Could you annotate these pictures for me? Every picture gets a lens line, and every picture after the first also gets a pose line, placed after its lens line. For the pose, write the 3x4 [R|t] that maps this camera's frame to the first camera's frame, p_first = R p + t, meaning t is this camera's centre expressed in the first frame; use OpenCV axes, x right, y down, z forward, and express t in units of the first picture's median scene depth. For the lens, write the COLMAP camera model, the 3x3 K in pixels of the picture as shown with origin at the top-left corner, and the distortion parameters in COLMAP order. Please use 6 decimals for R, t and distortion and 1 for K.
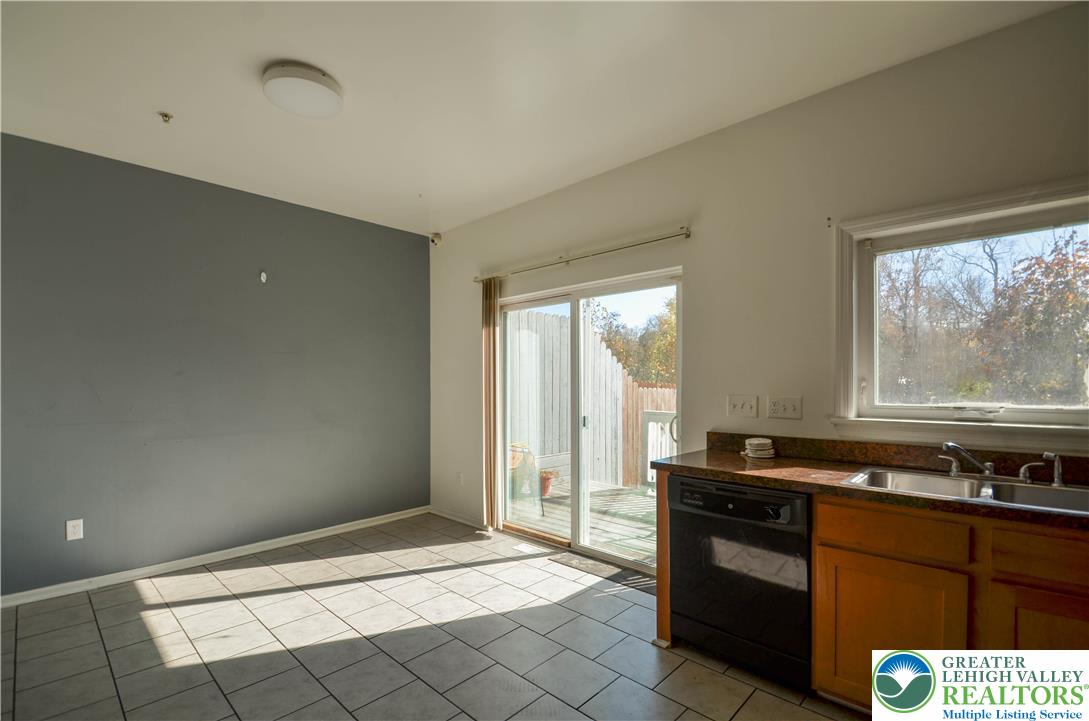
lens RADIAL K [[498.6, 0, 547.6], [0, 498.6, 368.9], [0, 0, 1]] dist [0.000980, -0.009585]
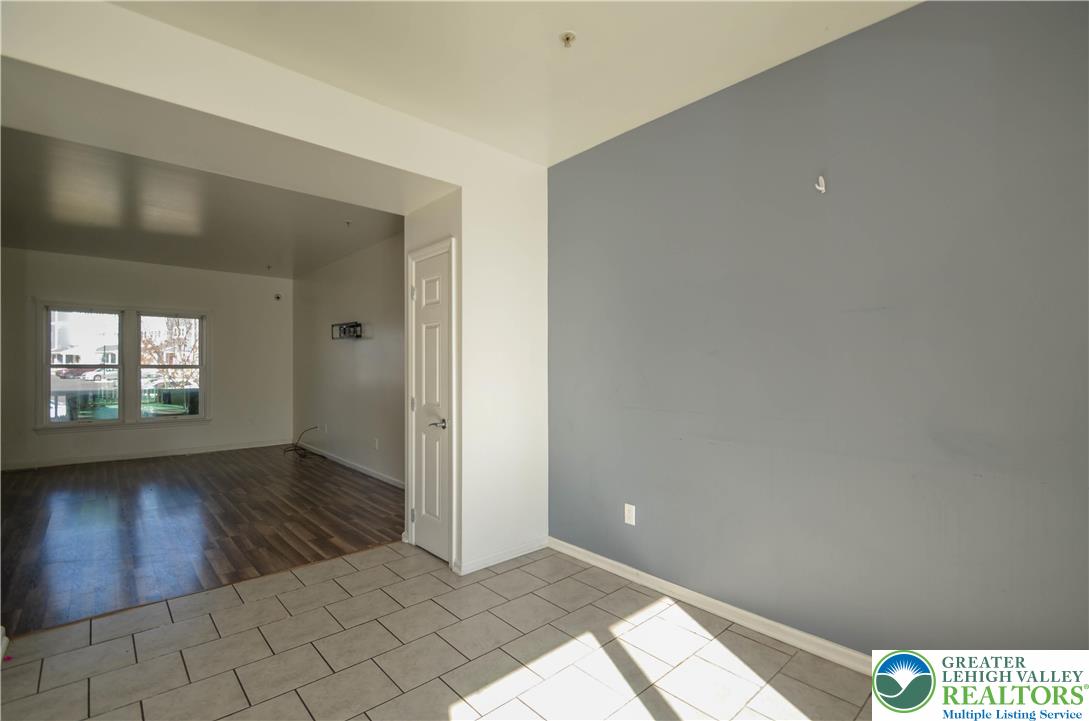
lens RADIAL K [[498.6, 0, 528.3], [0, 498.6, 359.6], [0, 0, 1]] dist [0.000980, -0.009585]
pose [[-0.069331, -0.010581, -0.997538, 0.043047], [0.019444, 0.999739, -0.011956, 0.027162], [0.997404, -0.020225, -0.069107, 0.850005]]
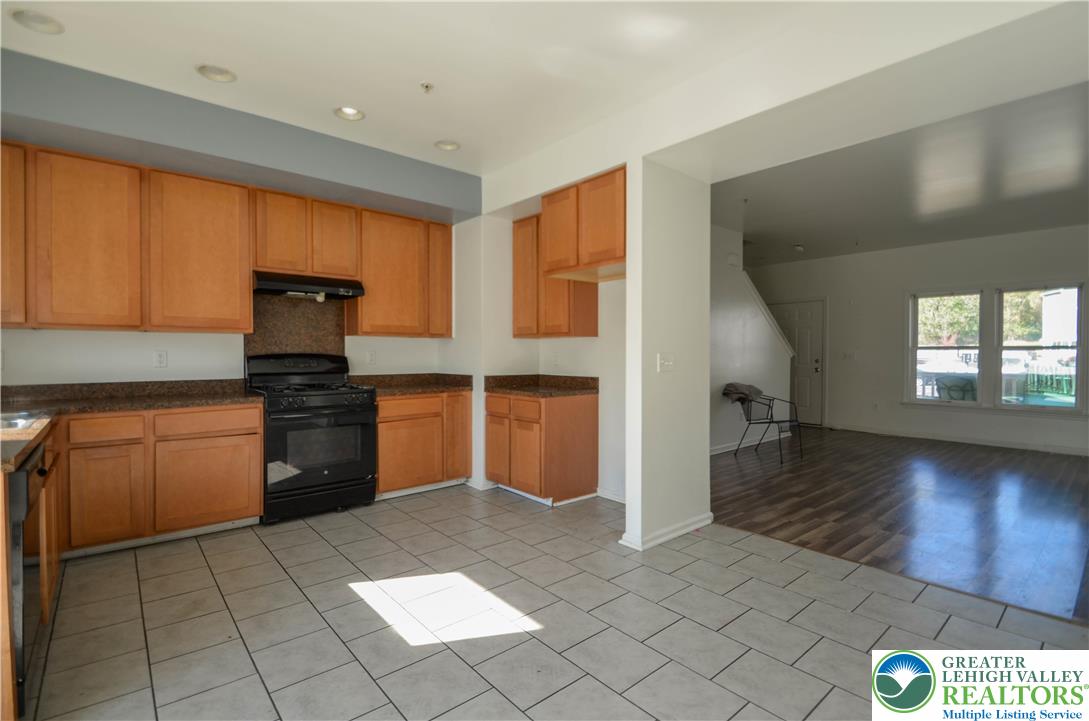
lens RADIAL K [[498.6, 0, 533.7], [0, 498.6, 360.6], [0, 0, 1]] dist [0.000980, -0.009585]
pose [[-0.994006, 0.003275, 0.109280, -0.533182], [0.003519, 0.999992, 0.002044, 0.042607], [-0.109273, 0.002416, -0.994009, 1.379552]]
